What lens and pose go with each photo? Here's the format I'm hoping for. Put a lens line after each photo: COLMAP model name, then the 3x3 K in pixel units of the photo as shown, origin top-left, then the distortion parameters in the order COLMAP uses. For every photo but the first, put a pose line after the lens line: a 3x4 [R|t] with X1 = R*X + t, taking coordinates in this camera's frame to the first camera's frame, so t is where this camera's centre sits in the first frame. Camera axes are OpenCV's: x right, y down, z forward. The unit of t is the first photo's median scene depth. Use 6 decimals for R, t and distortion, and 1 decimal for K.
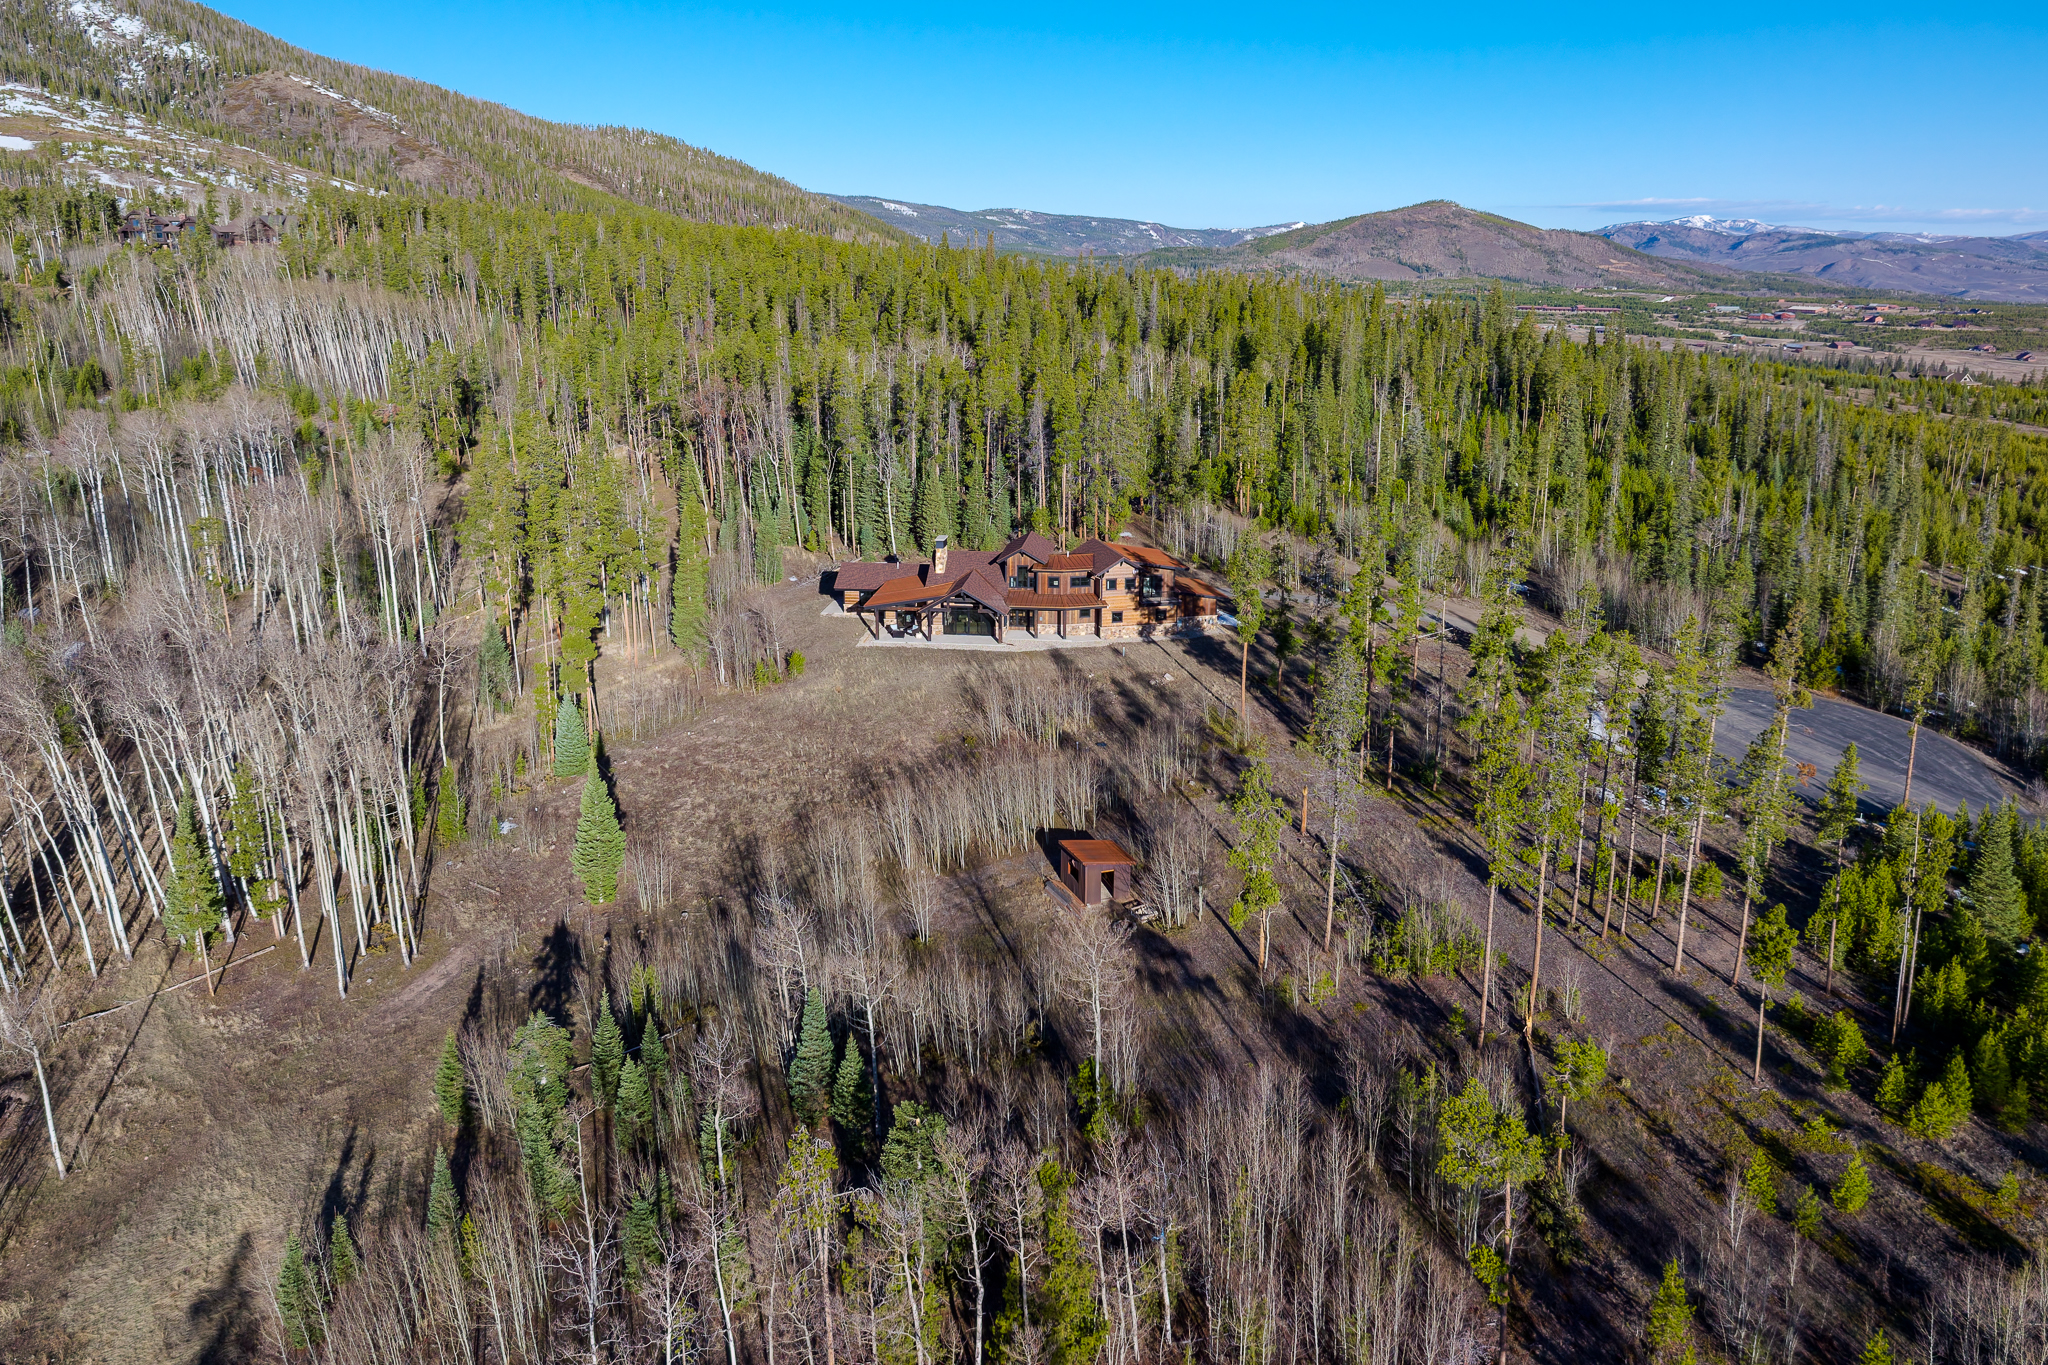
lens RADIAL K [[1512.0, 0, 1011.9], [0, 1512.0, 543.0], [0, 0, 1]] dist [-0.000525, -0.000752]
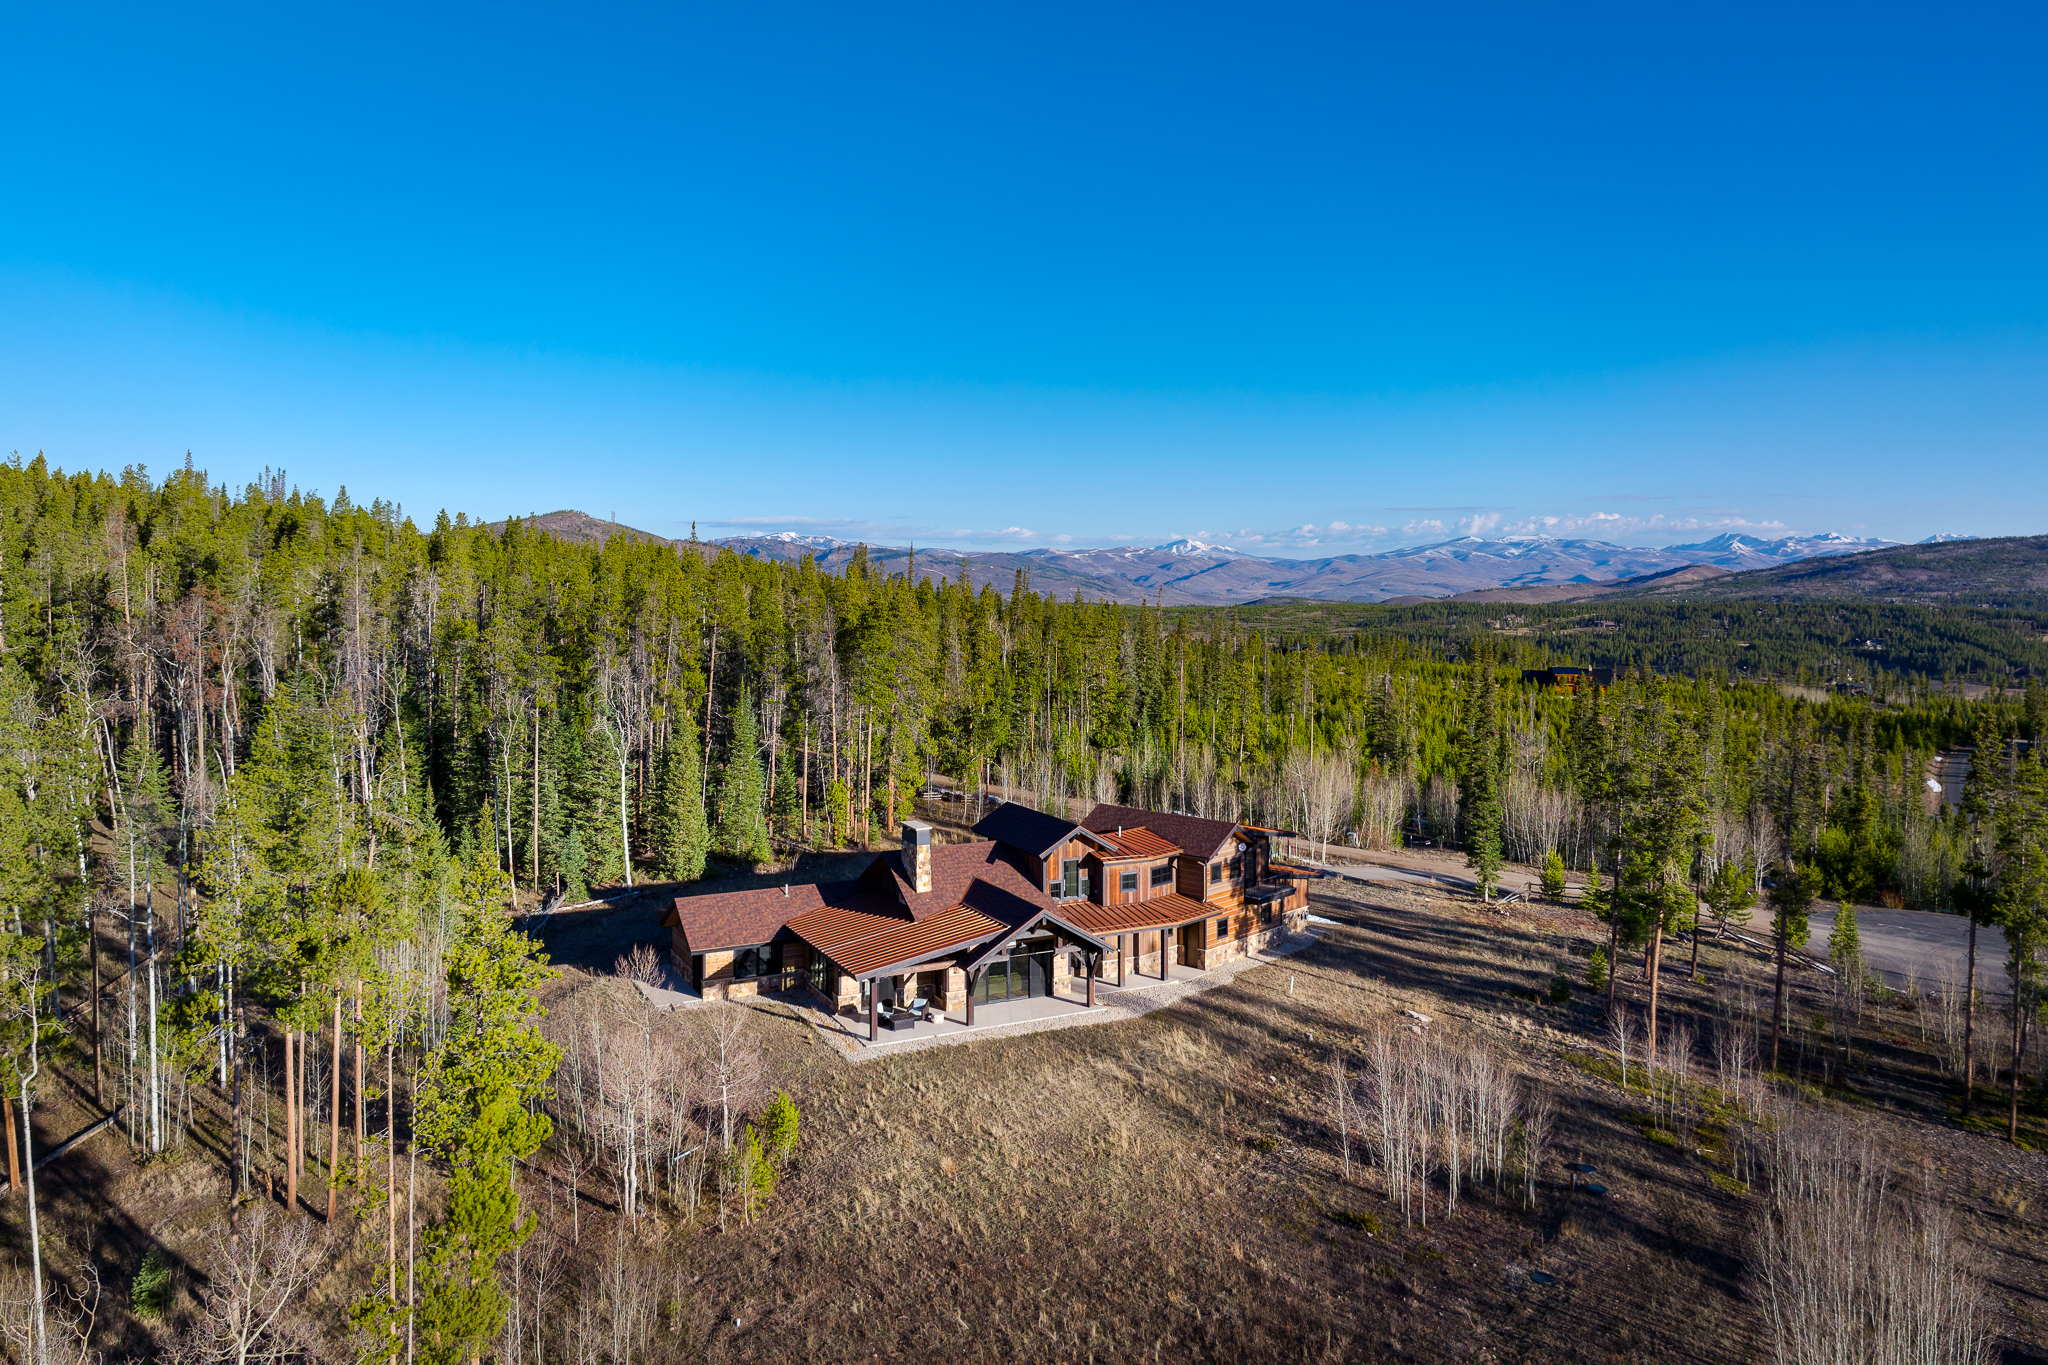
lens RADIAL K [[1456.9, 0, 1020.3], [0, 1456.9, 598.3], [0, 0, 1]] dist [0.001624, 0.000559]
pose [[0.831621, -0.009982, 0.555253, -0.229739], [0.102907, 0.985293, -0.136414, -0.006353], [-0.545725, 0.170584, 0.820417, 0.408316]]
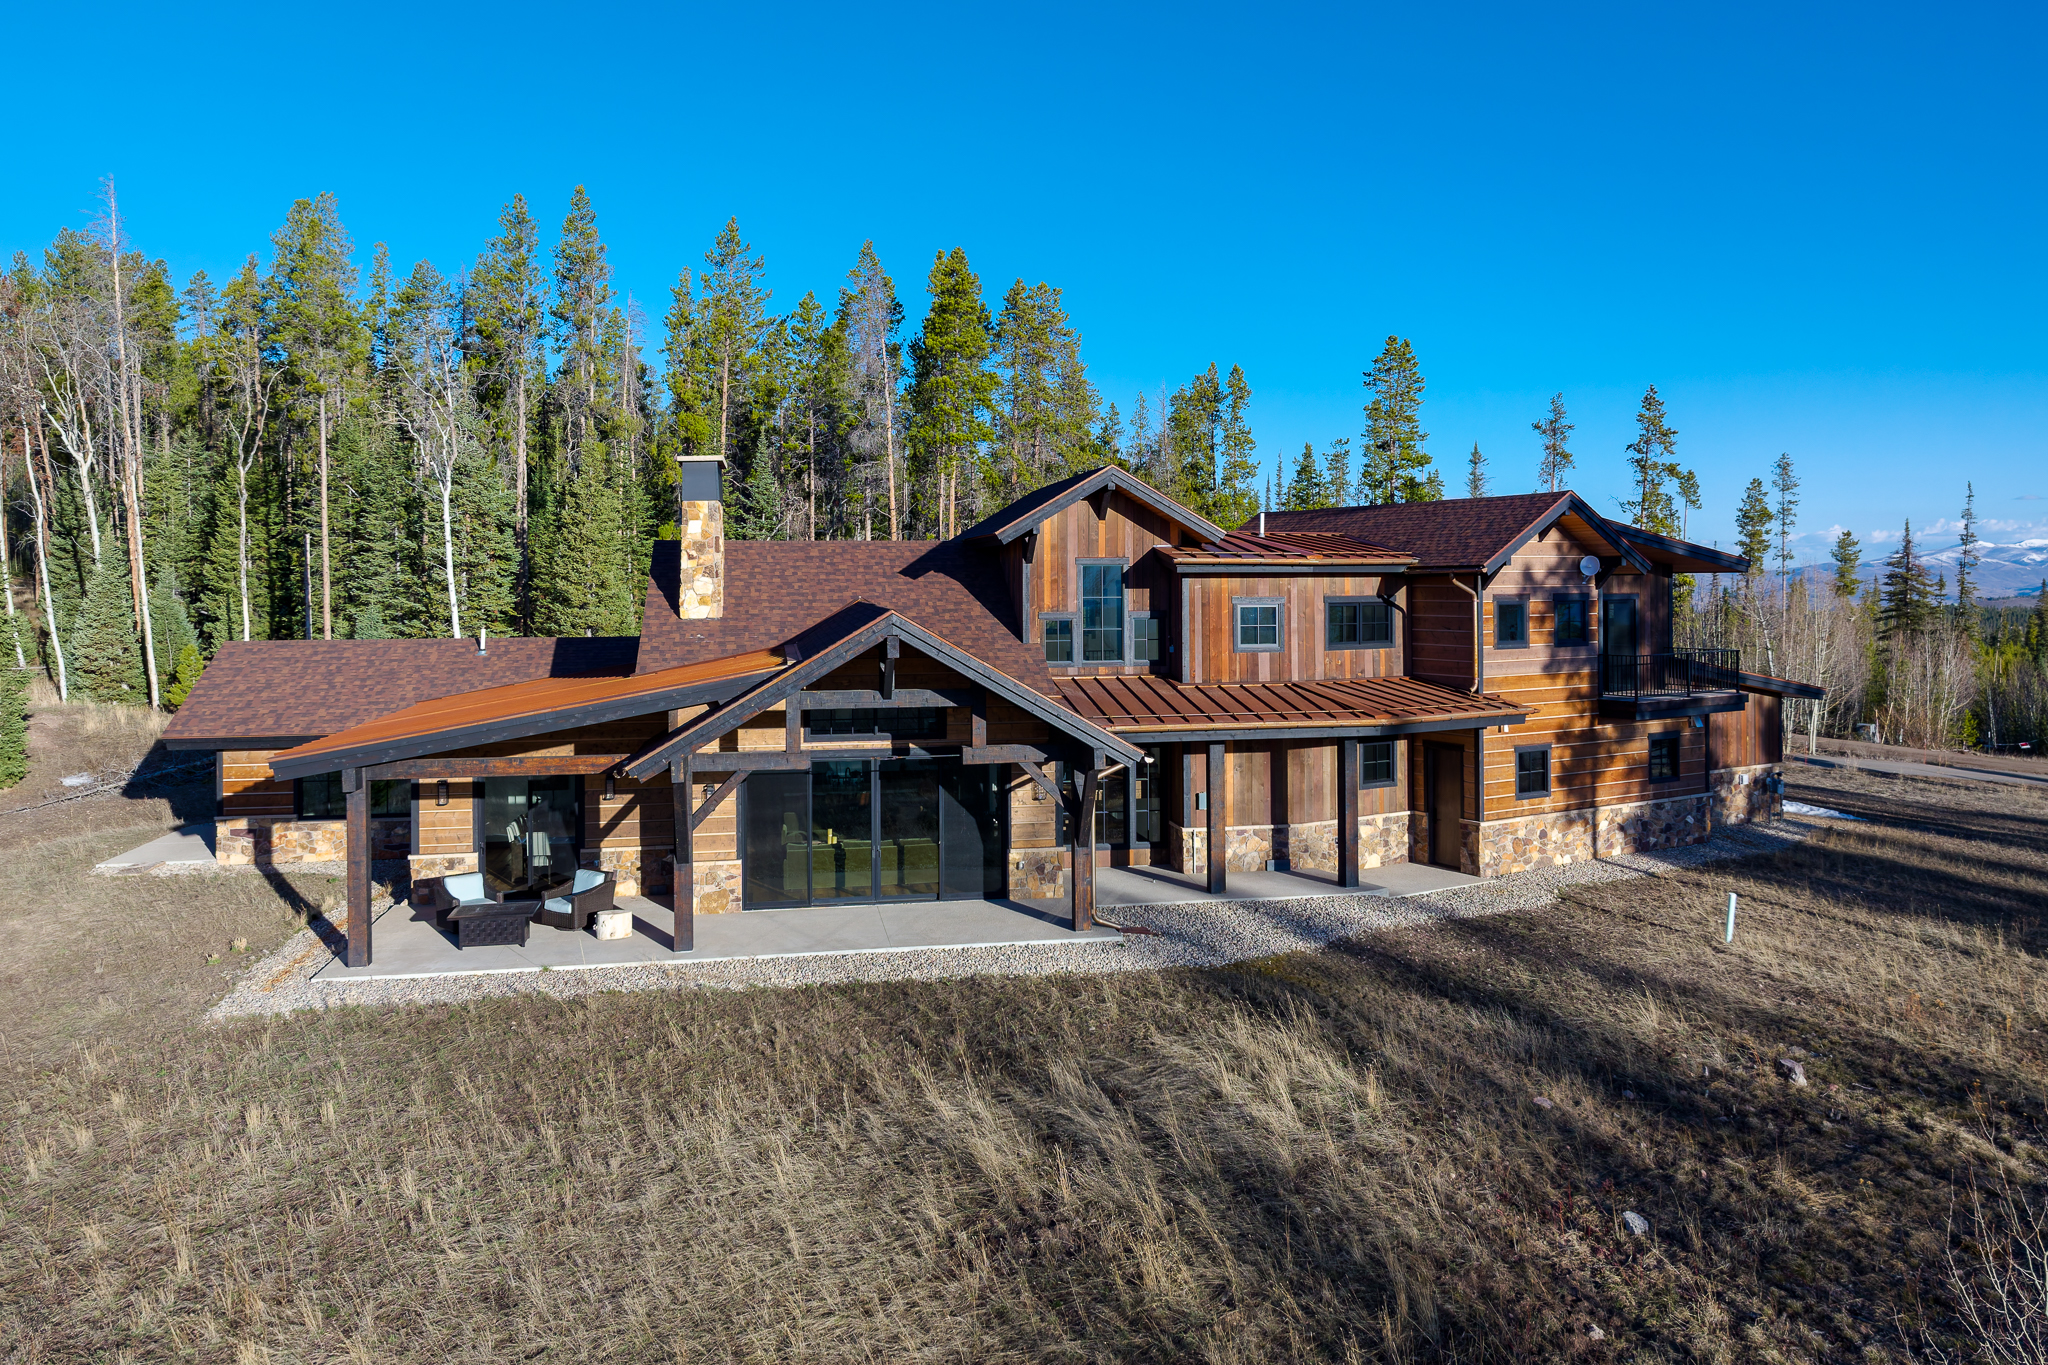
lens RADIAL K [[1432.6, 0, 1035.0], [0, 1432.6, 571.9], [0, 0, 1]] dist [-0.001469, -0.002500]
pose [[0.953256, -0.001752, 0.302160, -0.048063], [0.061763, 0.980000, -0.189170, 0.040999], [-0.295786, 0.198990, 0.934299, 0.602760]]
